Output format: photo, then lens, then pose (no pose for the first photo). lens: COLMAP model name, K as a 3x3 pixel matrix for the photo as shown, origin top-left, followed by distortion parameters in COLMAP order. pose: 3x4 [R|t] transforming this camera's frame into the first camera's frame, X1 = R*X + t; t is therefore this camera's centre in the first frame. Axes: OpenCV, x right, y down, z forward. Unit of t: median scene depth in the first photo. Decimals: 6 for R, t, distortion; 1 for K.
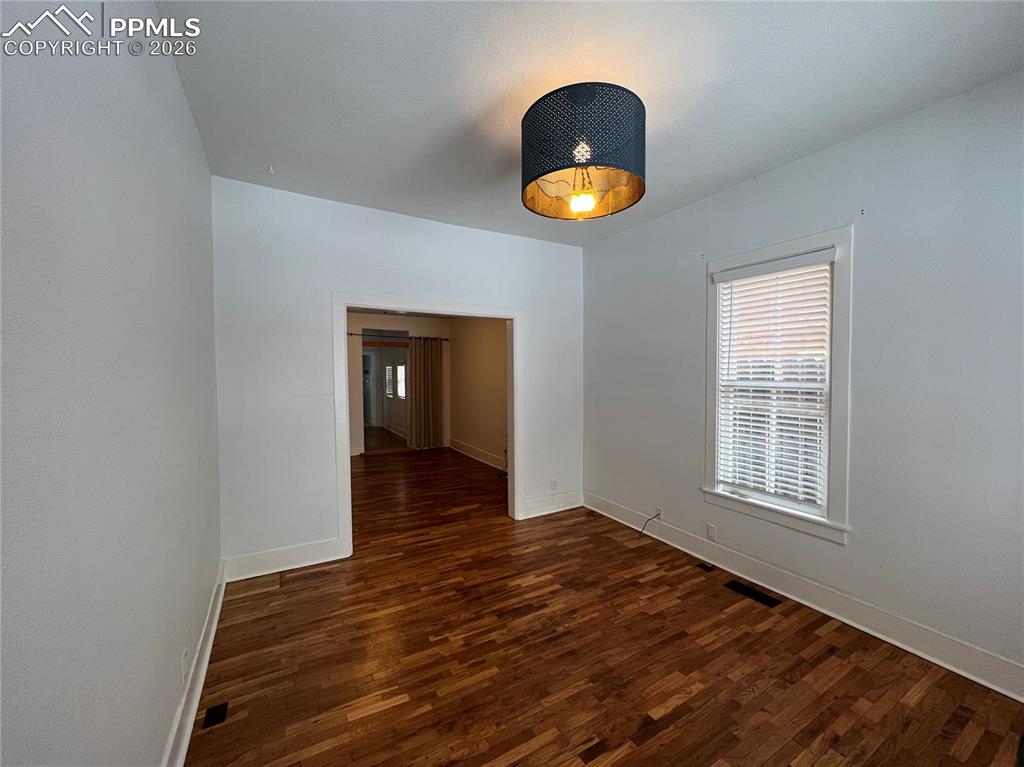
lens RADIAL K [[407.1, 0, 512.0], [0, 407.1, 383.5], [0, 0, 1]] dist [0.000837, -0.000351]
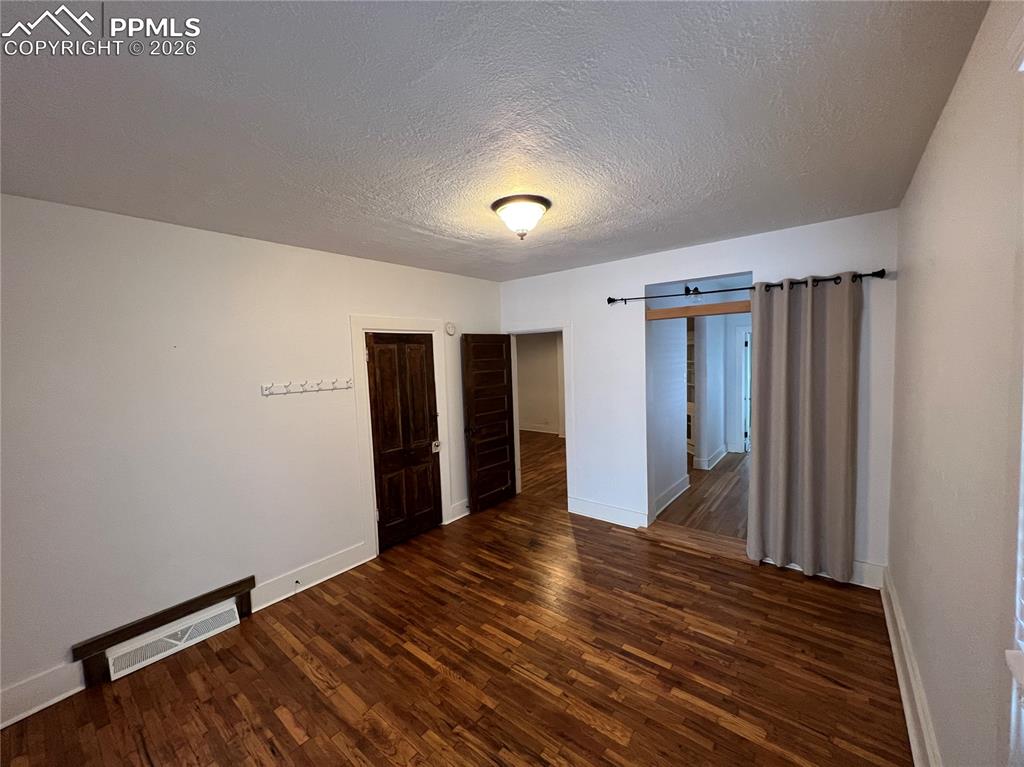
lens RADIAL K [[407.1, 0, 512.0], [0, 407.1, 383.5], [0, 0, 1]] dist [0.000837, -0.000351]
pose [[0.358865, 0.056531, -0.931676, 0.045777], [-0.009784, 0.998337, 0.056807, -0.037222], [0.933338, -0.011271, 0.358822, 0.624575]]
